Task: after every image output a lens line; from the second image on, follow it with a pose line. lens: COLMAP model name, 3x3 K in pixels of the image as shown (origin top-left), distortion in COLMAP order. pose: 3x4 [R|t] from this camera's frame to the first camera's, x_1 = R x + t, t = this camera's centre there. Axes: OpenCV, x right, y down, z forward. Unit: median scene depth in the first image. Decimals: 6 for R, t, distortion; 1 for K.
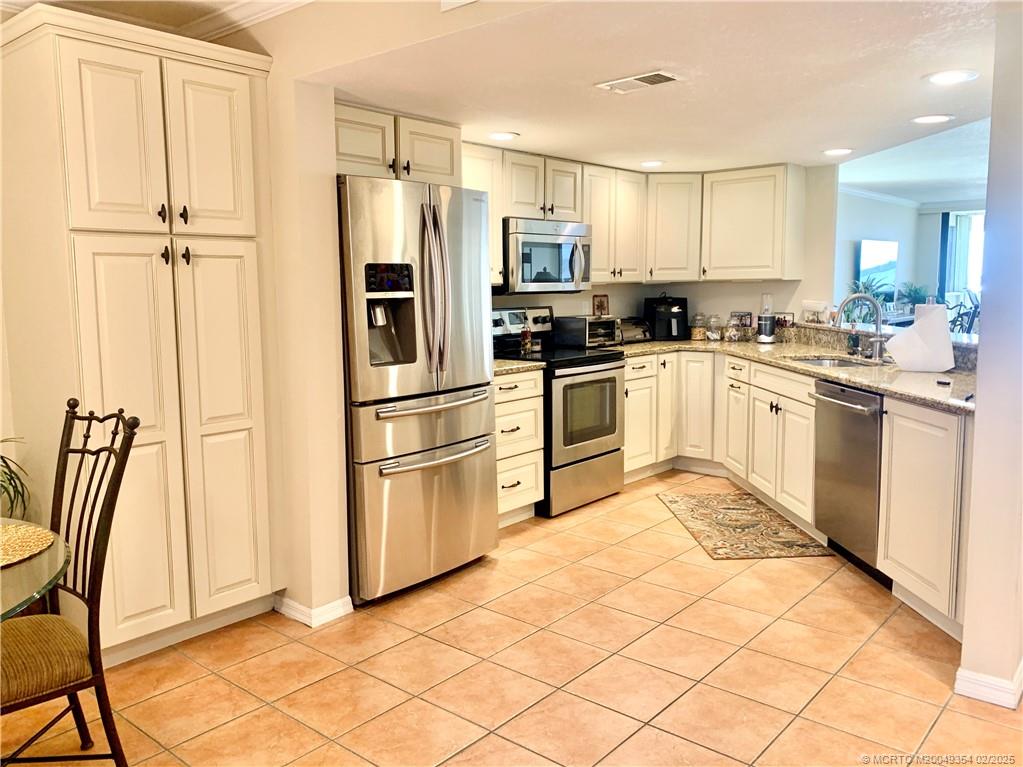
lens RADIAL K [[782.4, 0, 514.7], [0, 782.4, 380.5], [0, 0, 1]] dist [0.033407, -0.025756]
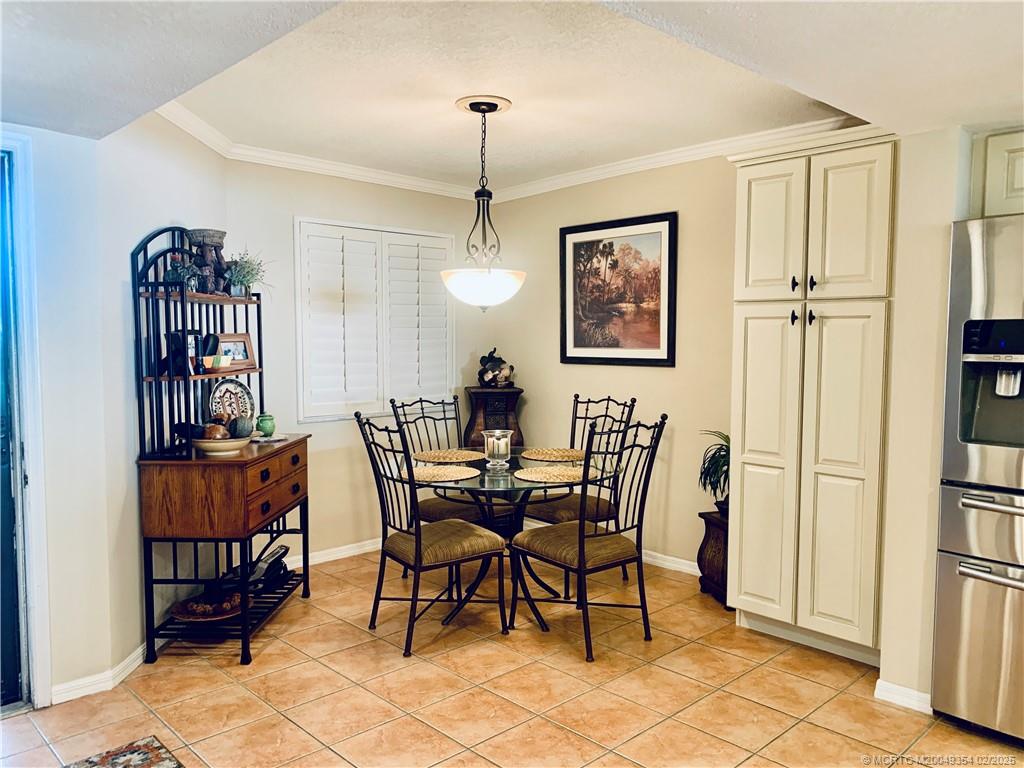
lens RADIAL K [[783.2, 0, 515.1], [0, 783.2, 387.4], [0, 0, 1]] dist [0.033407, -0.025756]
pose [[-0.074657, 0.082121, -0.993822, 0.759804], [-0.123838, 0.988125, 0.090953, -0.101465], [0.989490, 0.129863, -0.063601, 0.617290]]
